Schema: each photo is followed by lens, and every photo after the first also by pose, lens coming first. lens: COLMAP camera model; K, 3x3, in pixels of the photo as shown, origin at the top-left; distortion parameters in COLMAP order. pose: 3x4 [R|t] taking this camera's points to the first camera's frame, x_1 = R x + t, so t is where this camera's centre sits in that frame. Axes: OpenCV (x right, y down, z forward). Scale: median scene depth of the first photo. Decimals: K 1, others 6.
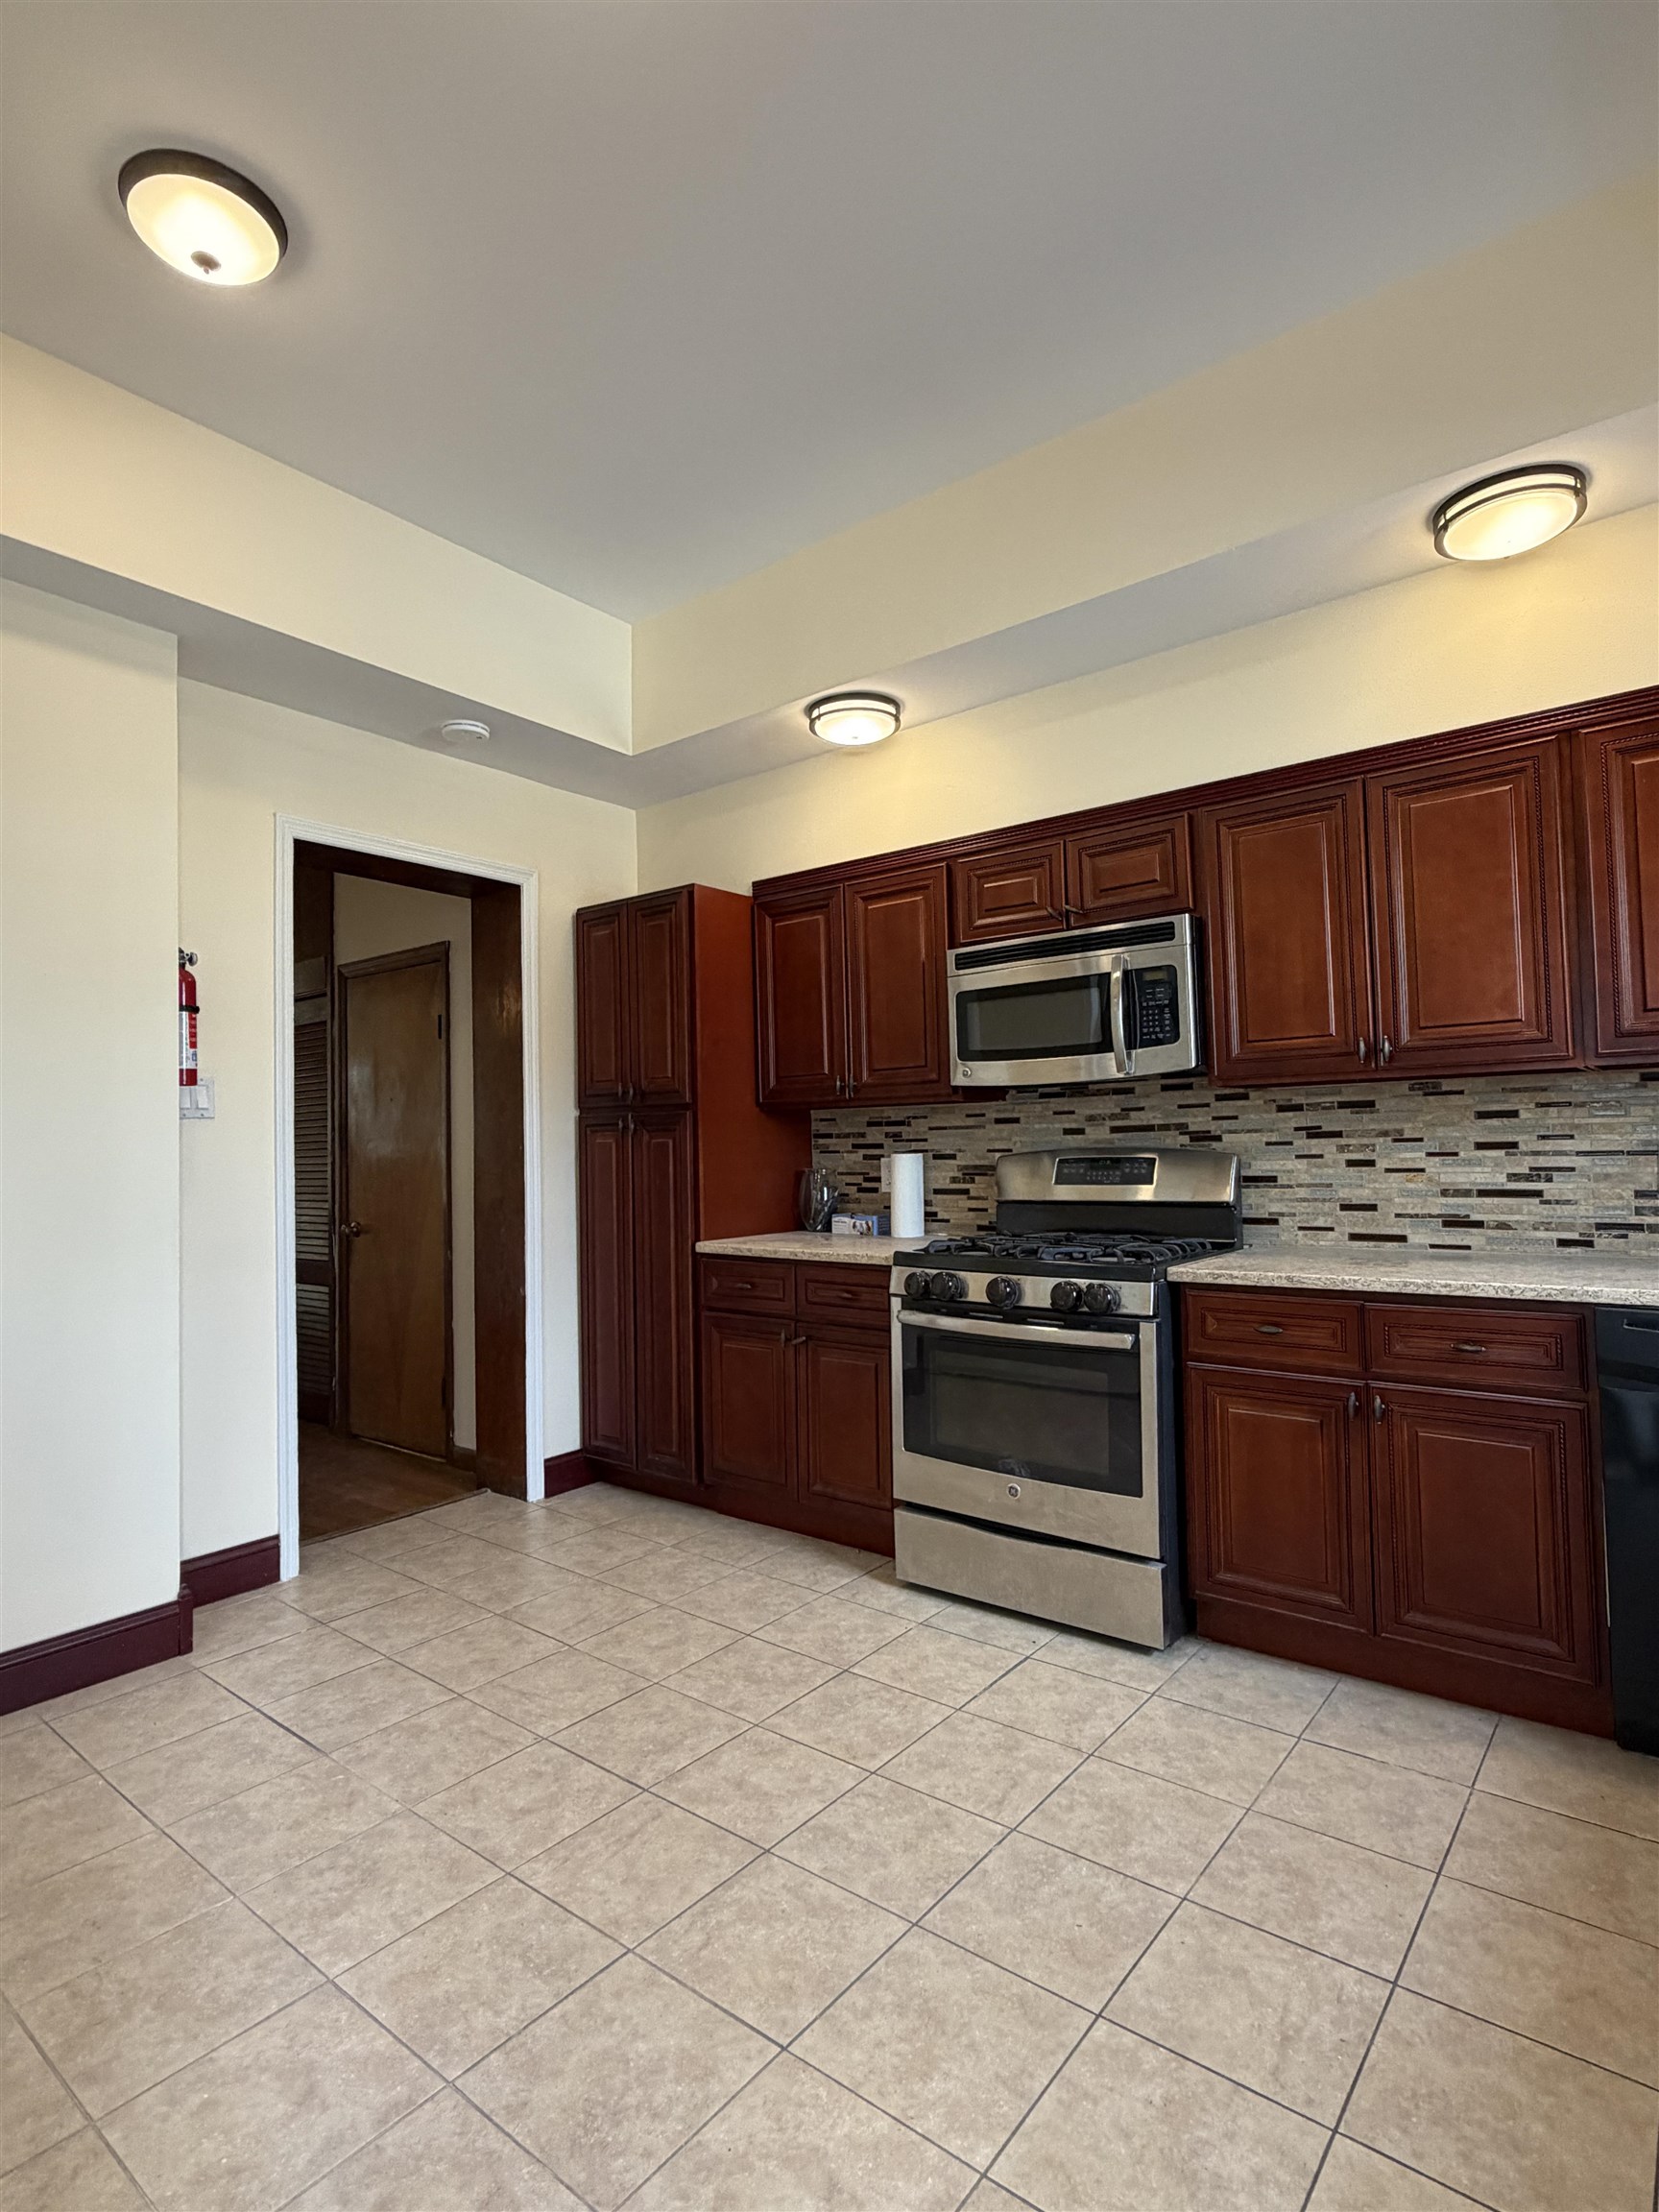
lens RADIAL K [[1131.2, 0, 829.5], [0, 1131.2, 1106.0], [0, 0, 1]] dist [-0.001340, -0.000218]
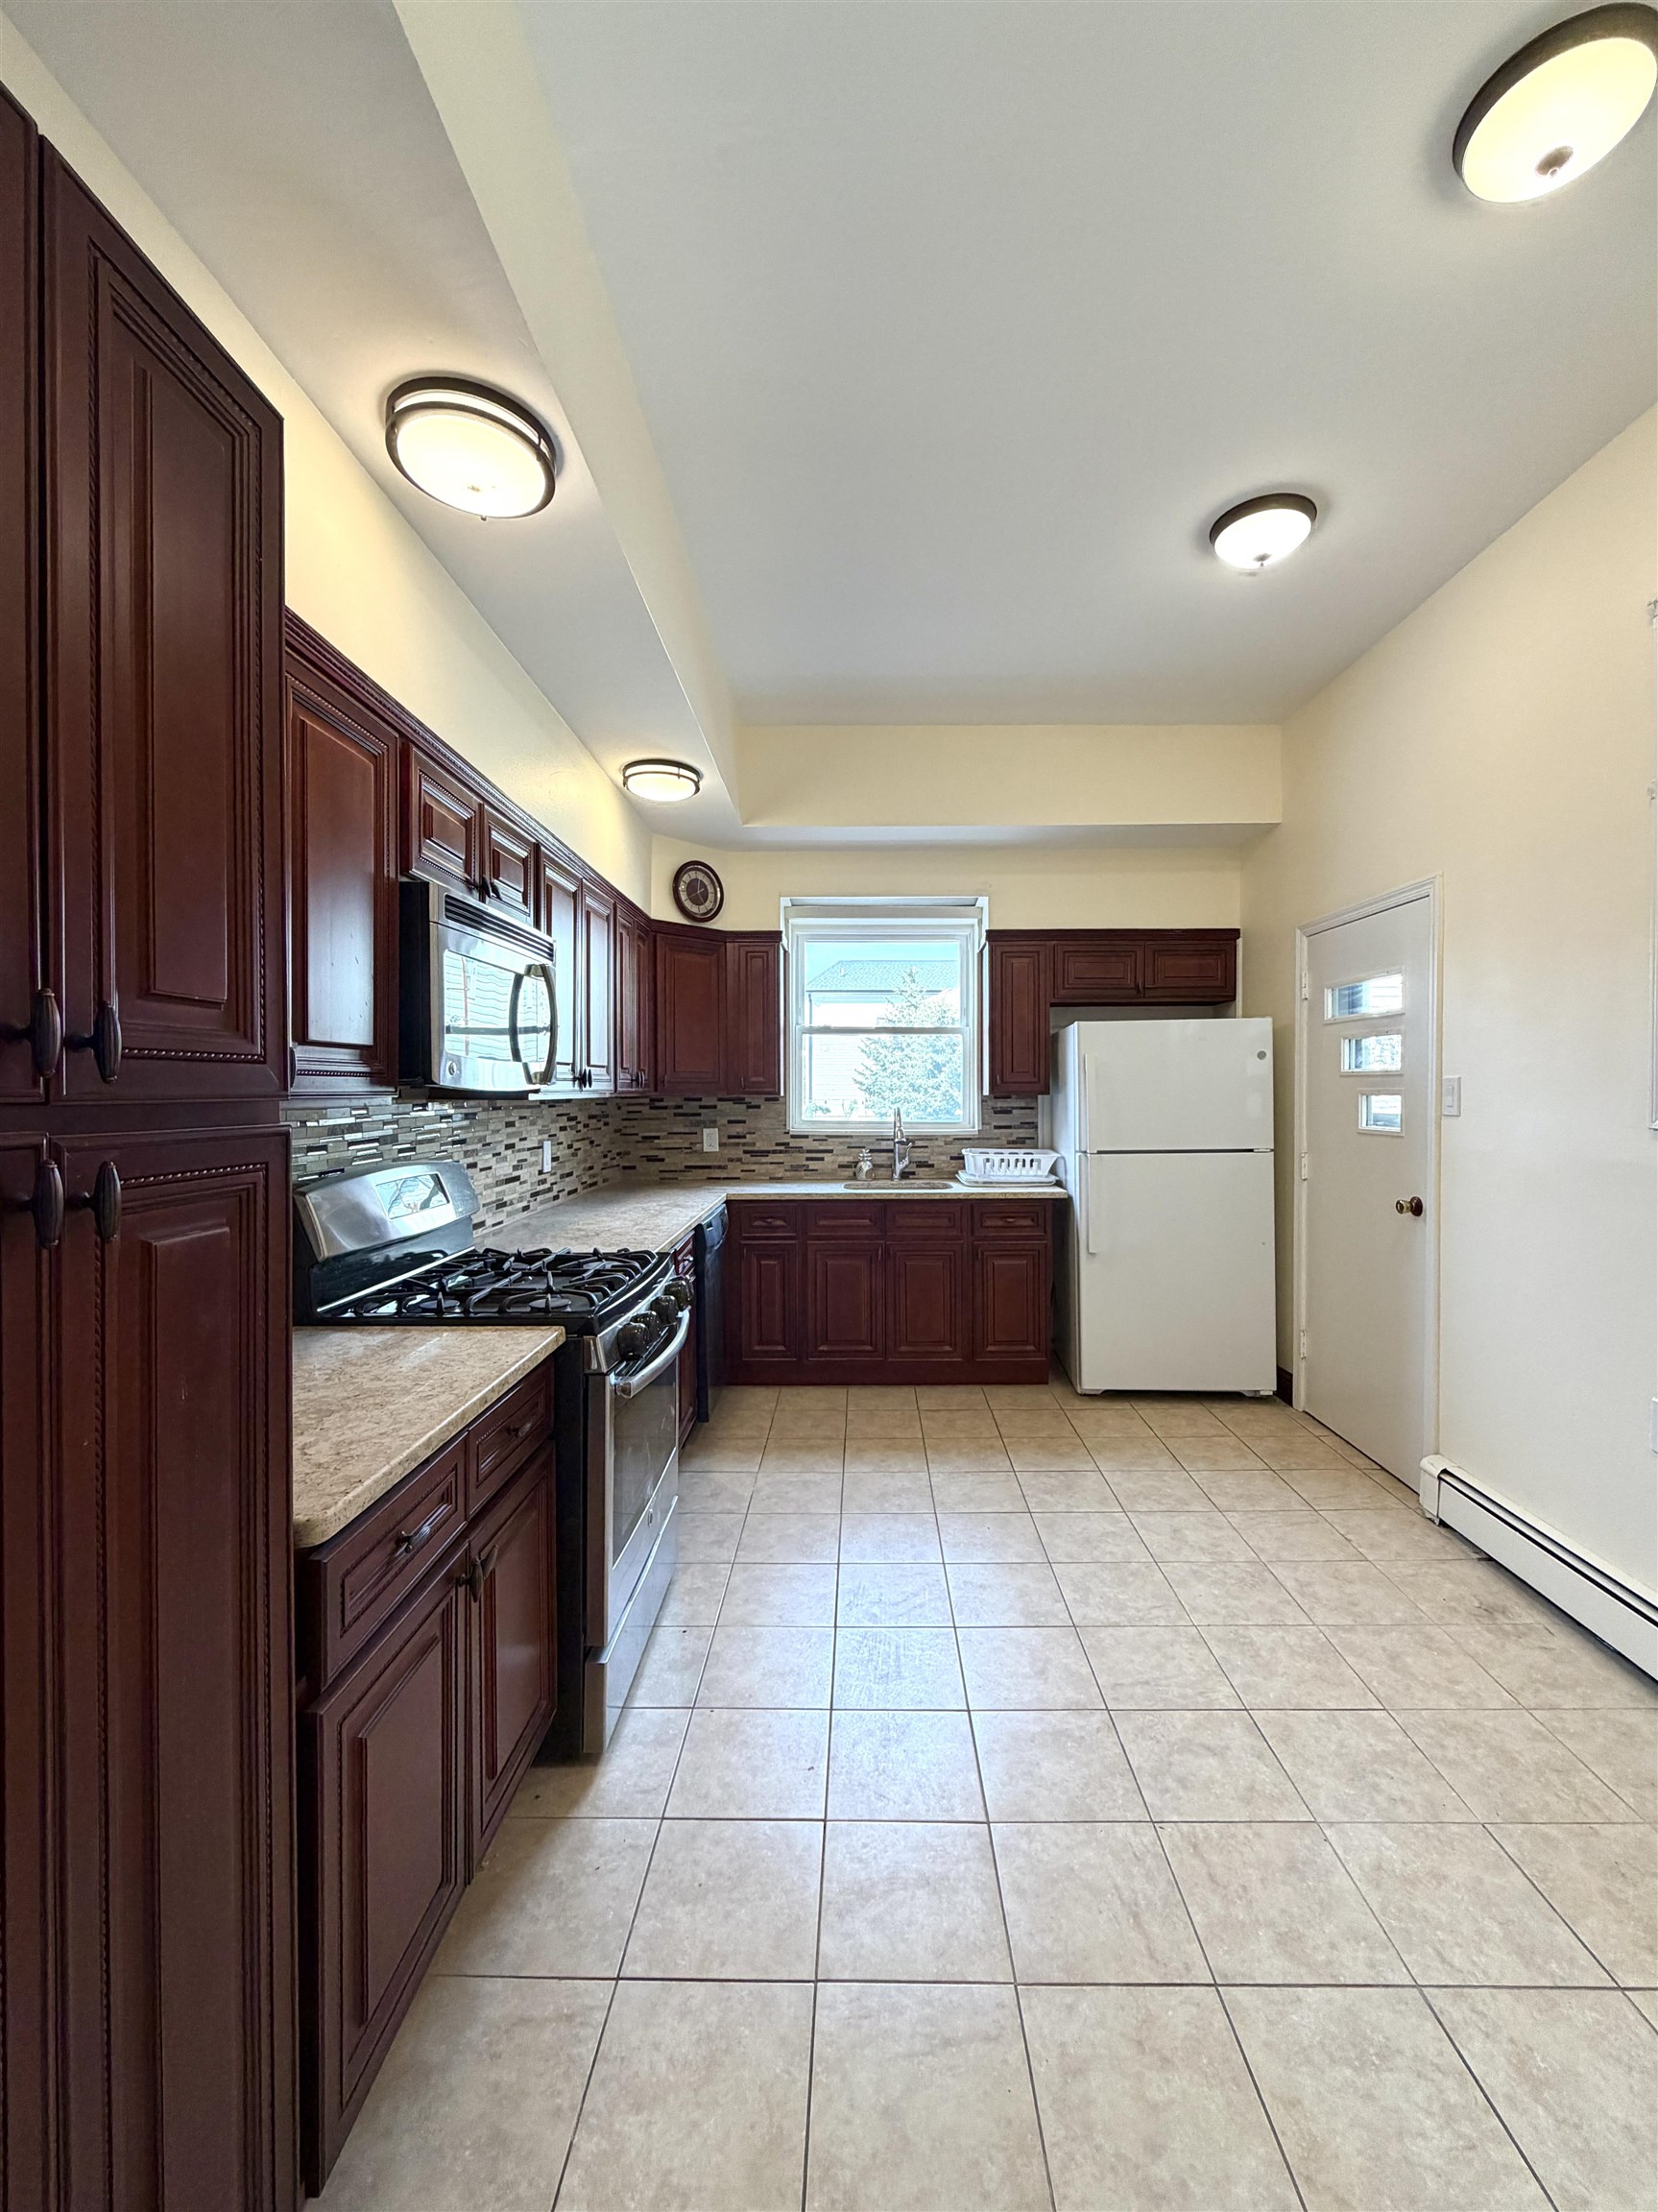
lens RADIAL K [[899.6, 0, 855.5], [0, 899.6, 1100.6], [0, 0, 1]] dist [-0.001118, -0.000398]
pose [[-0.623158, 0.013066, 0.781986, -0.767353], [-0.015178, 0.999470, -0.028796, 0.005063], [-0.781948, -0.029813, -0.622630, 1.878349]]
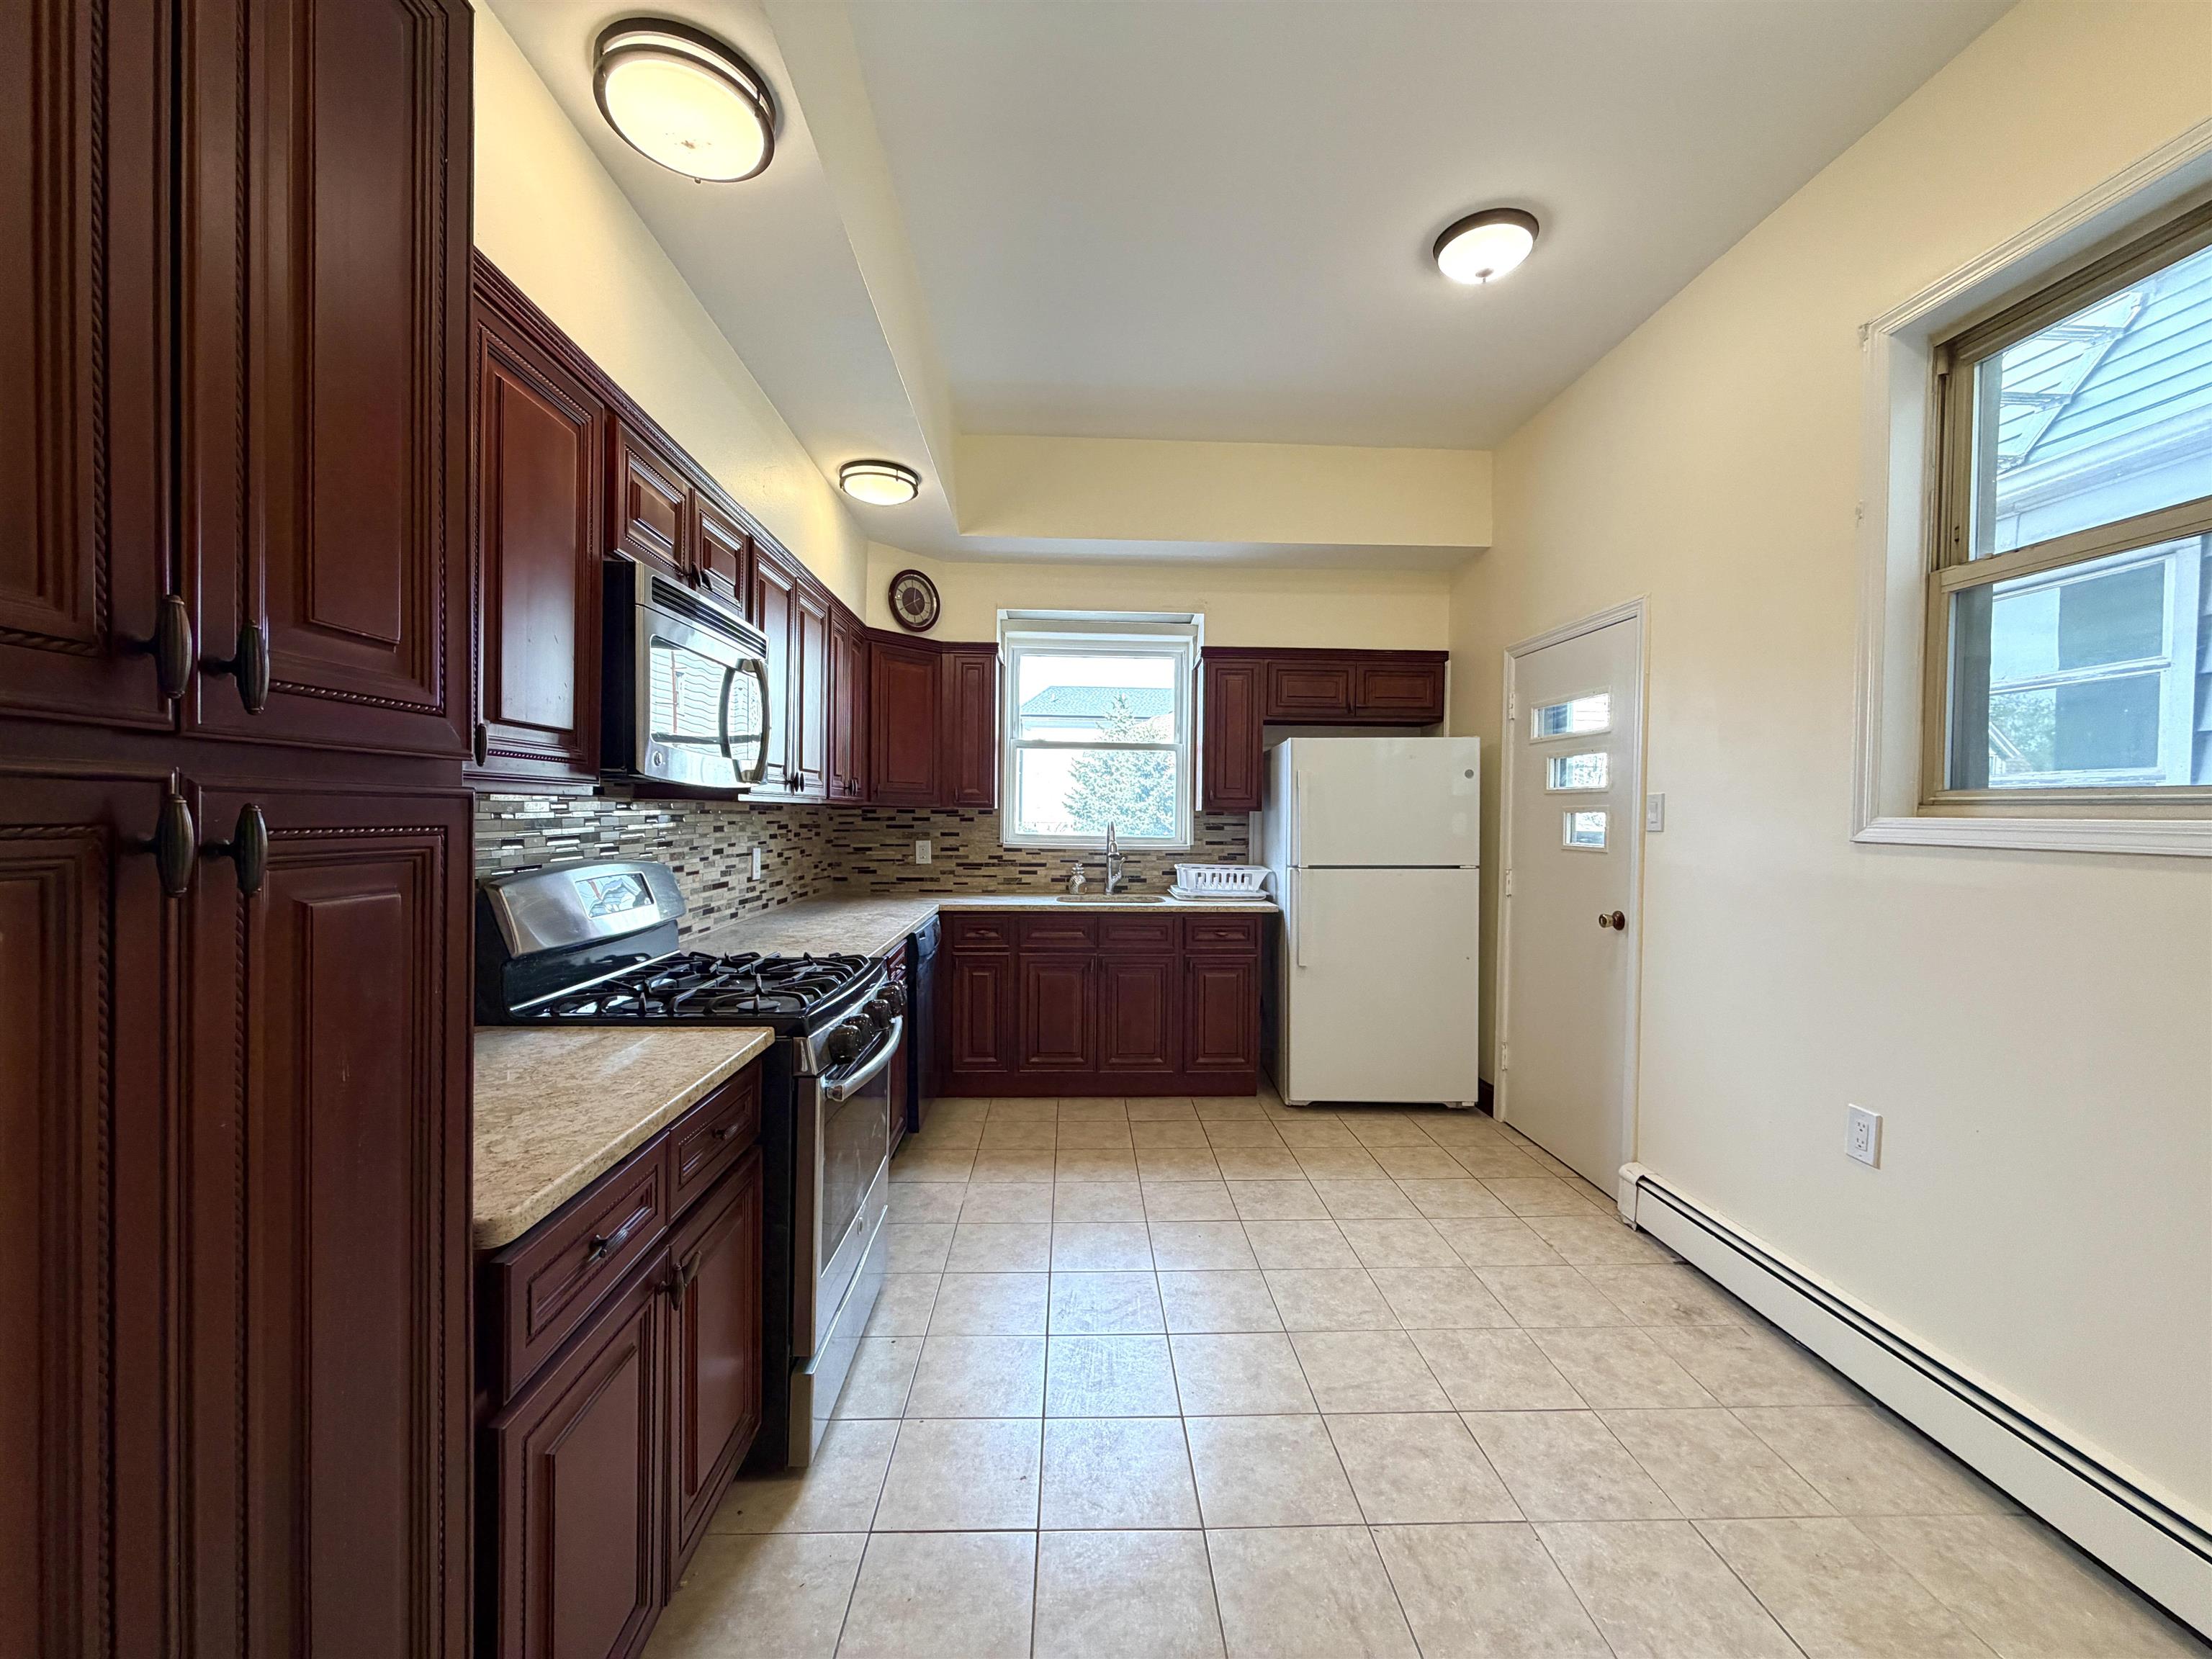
lens RADIAL K [[882.2, 0, 1102.9], [0, 882.2, 830.1], [0, 0, 1]] dist [-0.001486, -0.000246]
pose [[-0.656876, -0.000098, 0.753999, -0.732220], [-0.027589, 0.999333, -0.023905, 0.029827], [-0.753494, -0.036504, -0.656441, 1.866198]]
